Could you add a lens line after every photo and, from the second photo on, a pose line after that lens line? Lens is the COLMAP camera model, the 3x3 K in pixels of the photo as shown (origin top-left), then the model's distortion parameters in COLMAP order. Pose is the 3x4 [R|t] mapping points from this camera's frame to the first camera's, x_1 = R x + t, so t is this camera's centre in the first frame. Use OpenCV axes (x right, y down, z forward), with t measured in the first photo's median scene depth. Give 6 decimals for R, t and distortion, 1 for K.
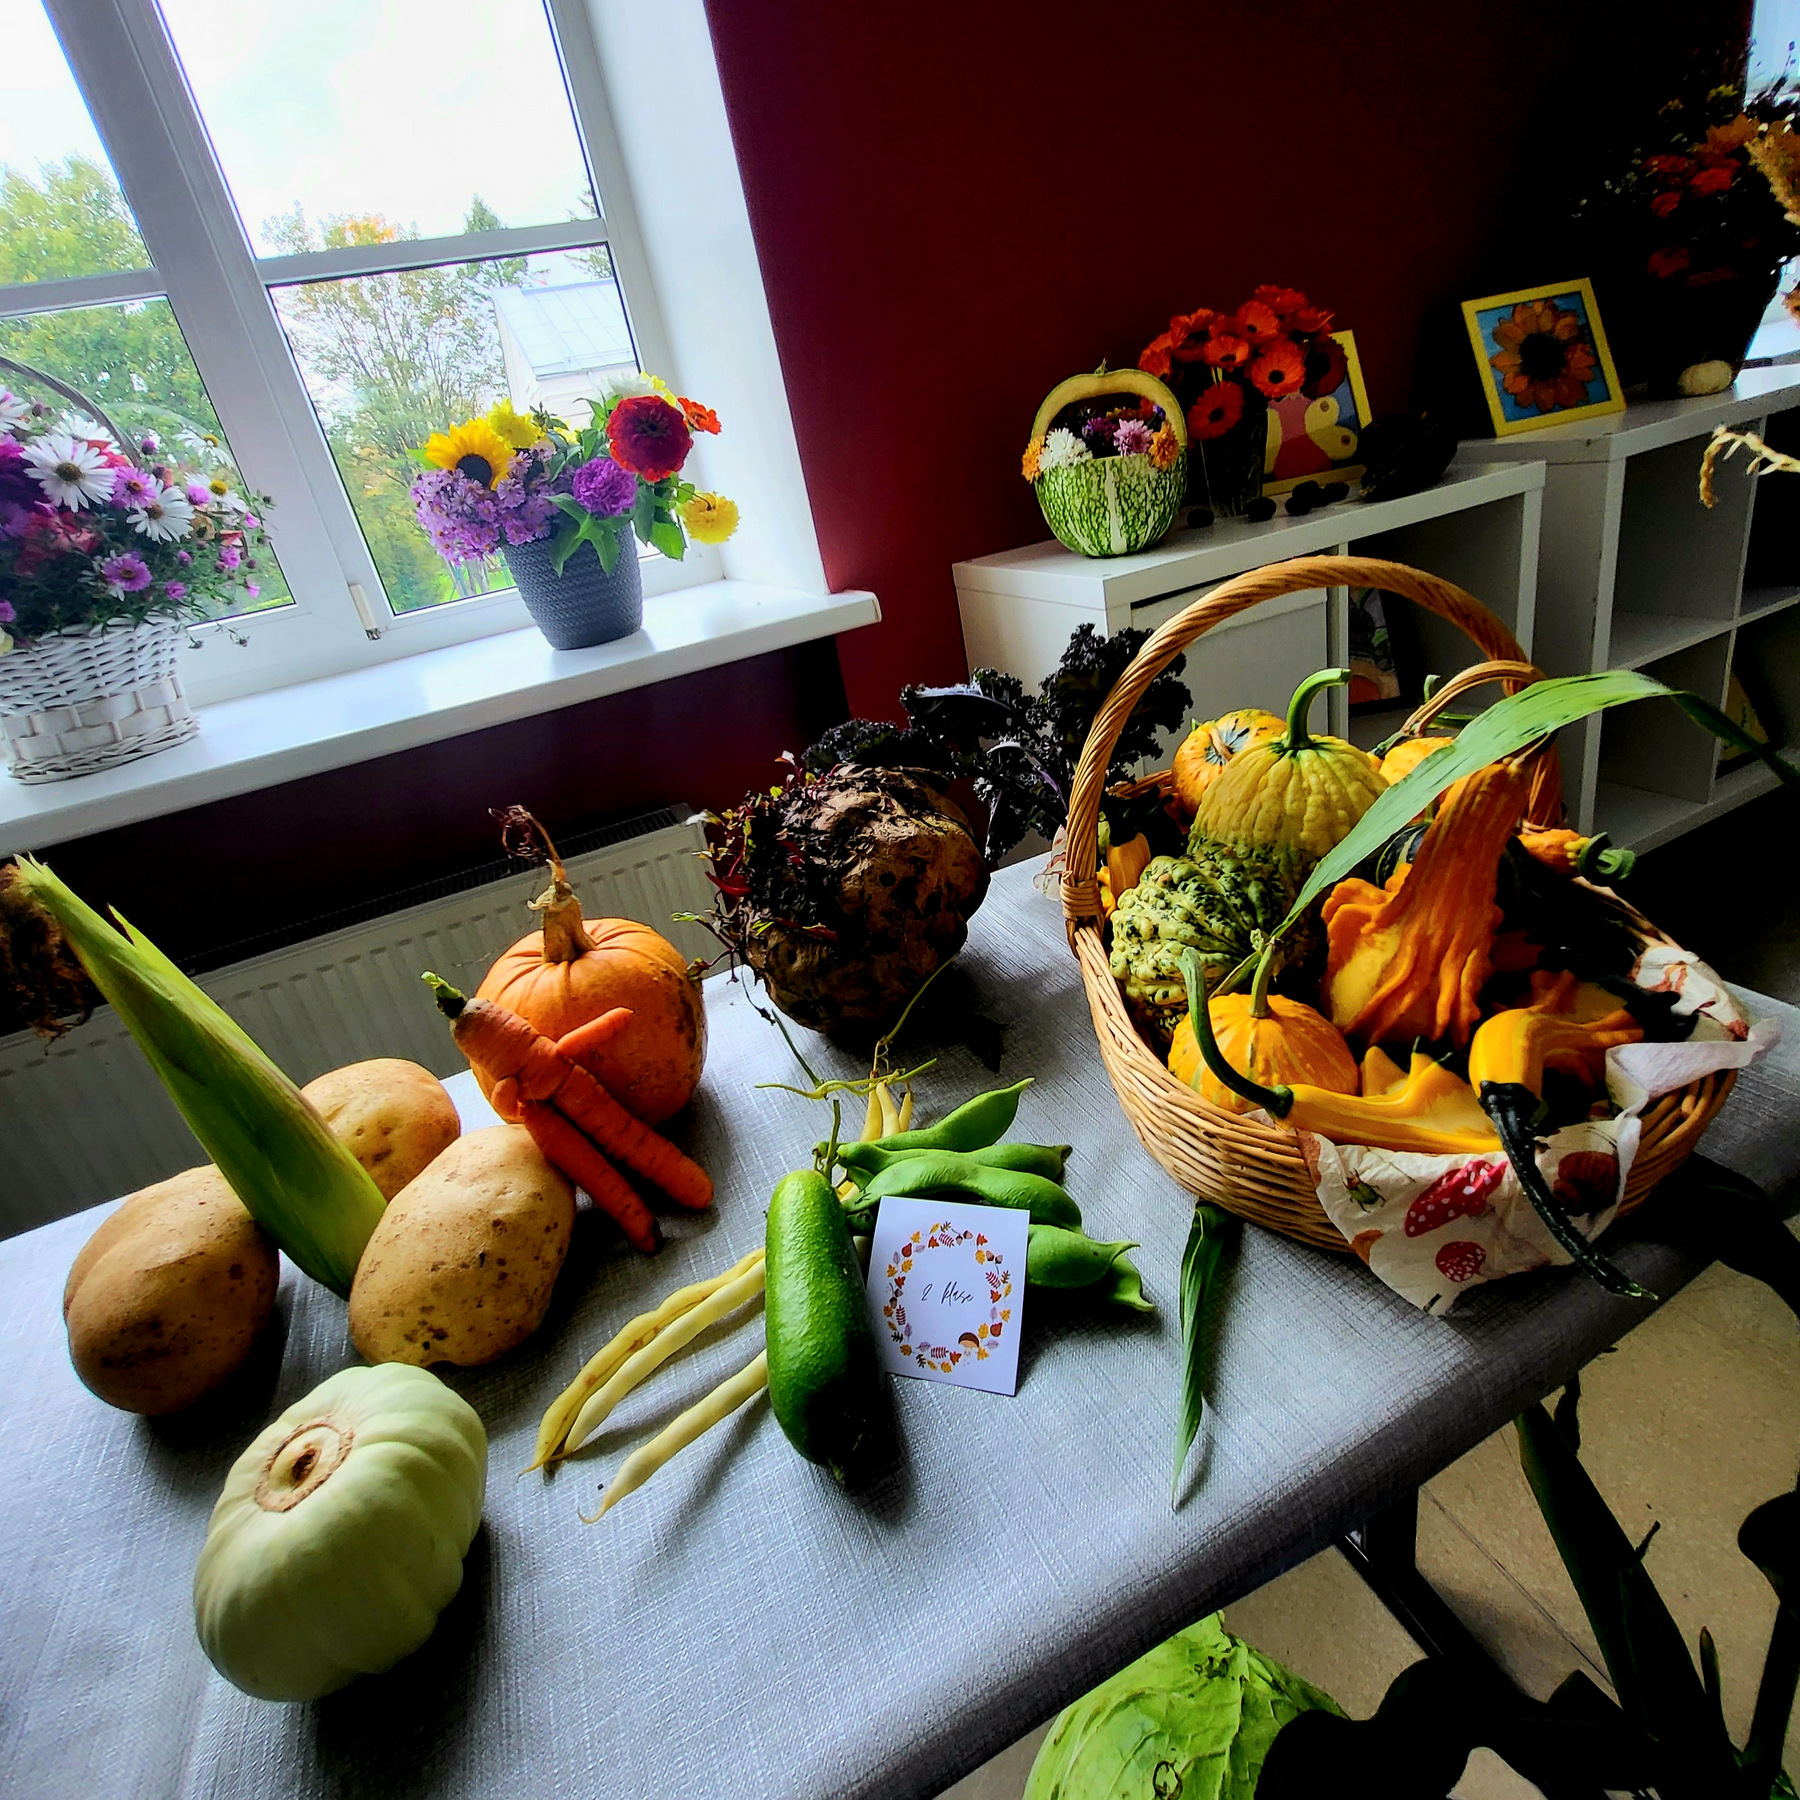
lens RADIAL K [[1004.7, 0, 900.0], [0, 1004.7, 900.0], [0, 0, 1]] dist [0.004639, 0.001151]
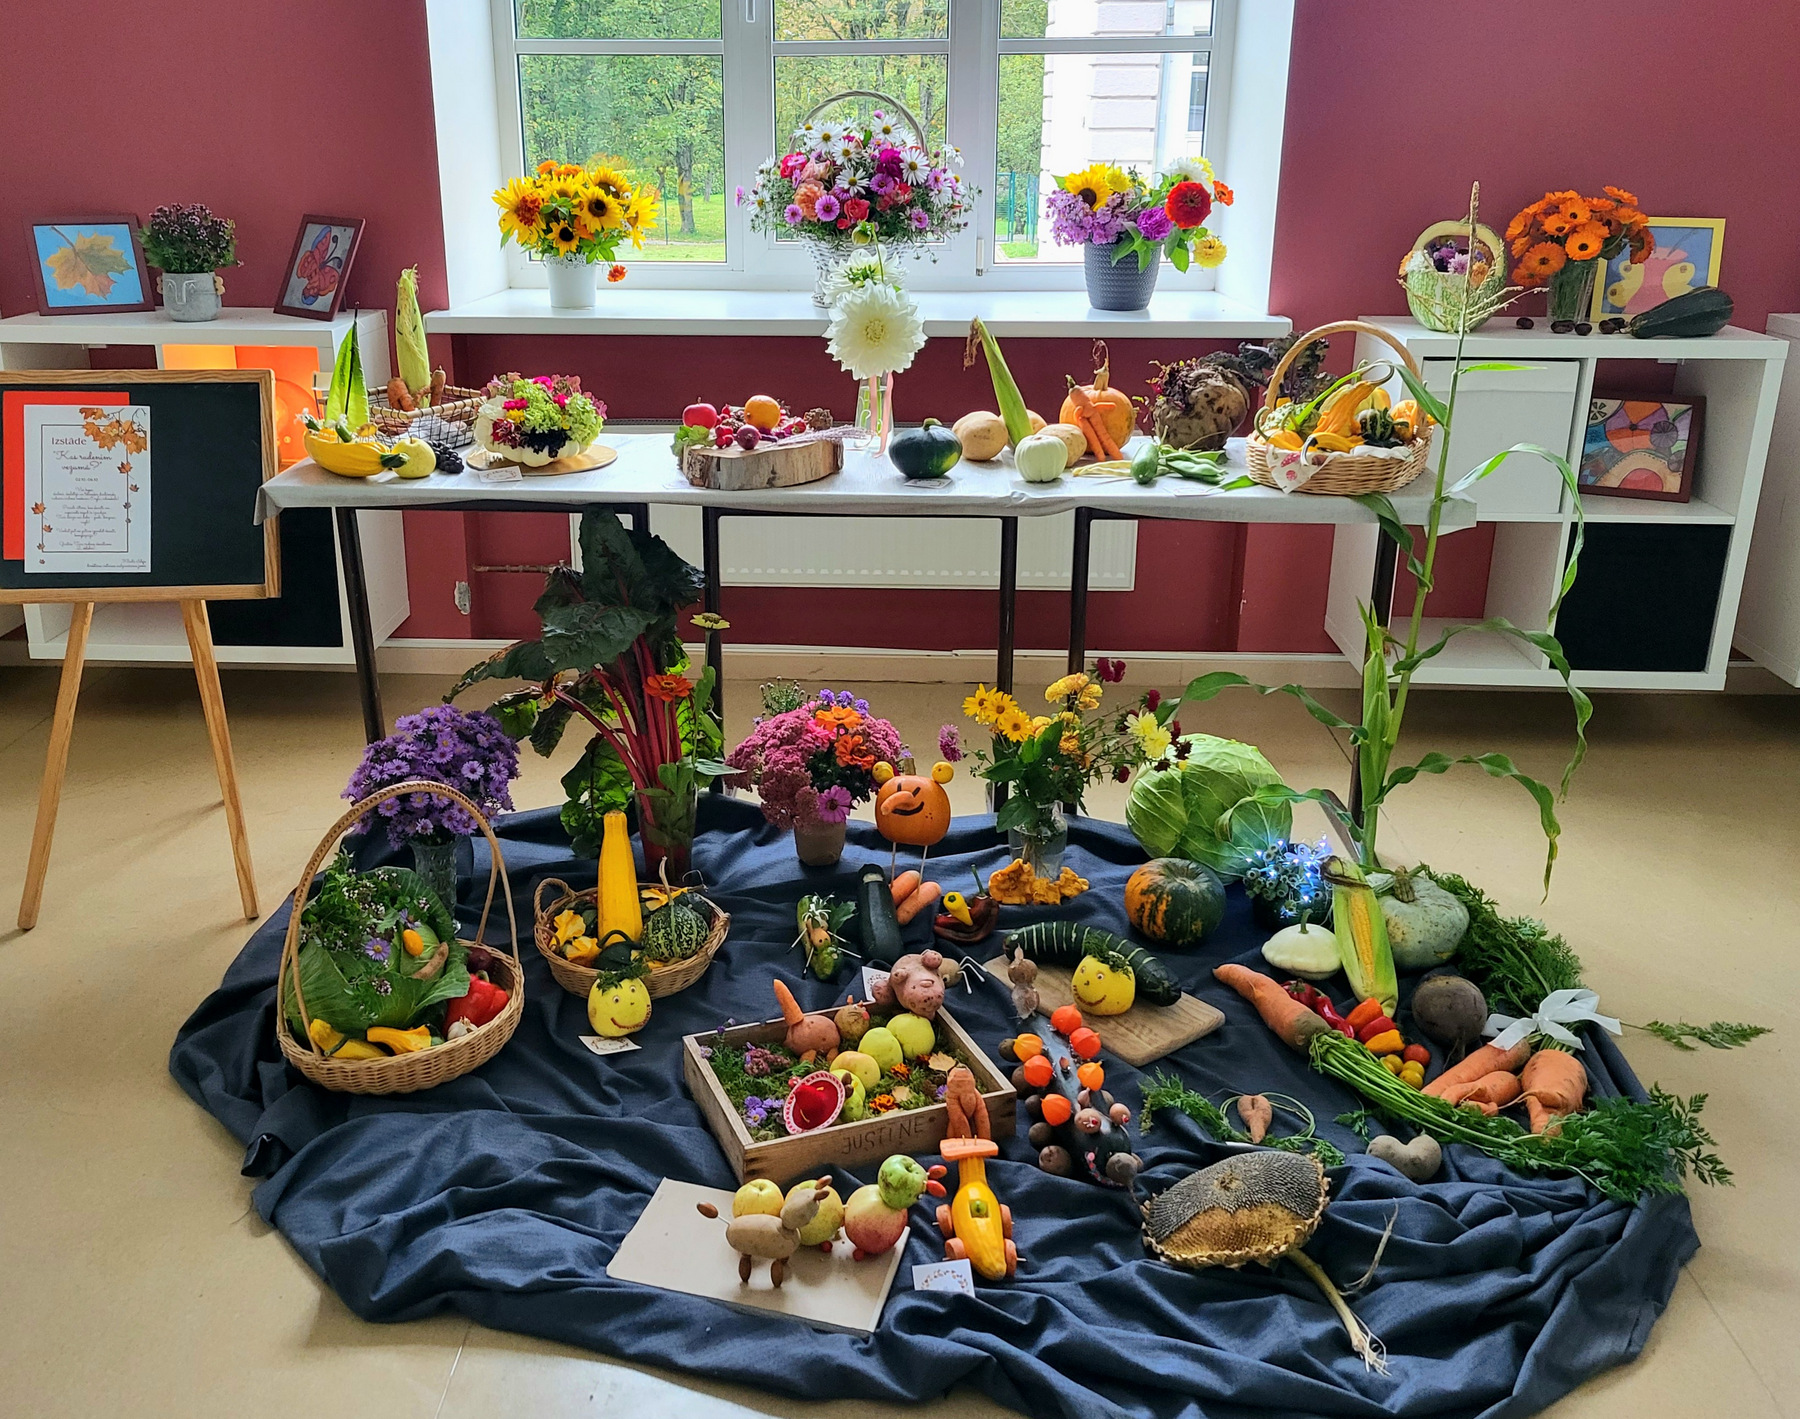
lens RADIAL K [[1549.2, 0, 900.0], [0, 1549.2, 709.5], [0, 0, 1]] dist [0.036143, 0.002139]
pose [[0.898887, 0.315442, -0.304136, 0.387514], [-0.329297, 0.944207, 0.006056, 0.504525], [0.289077, 0.094708, 0.952609, -1.586644]]
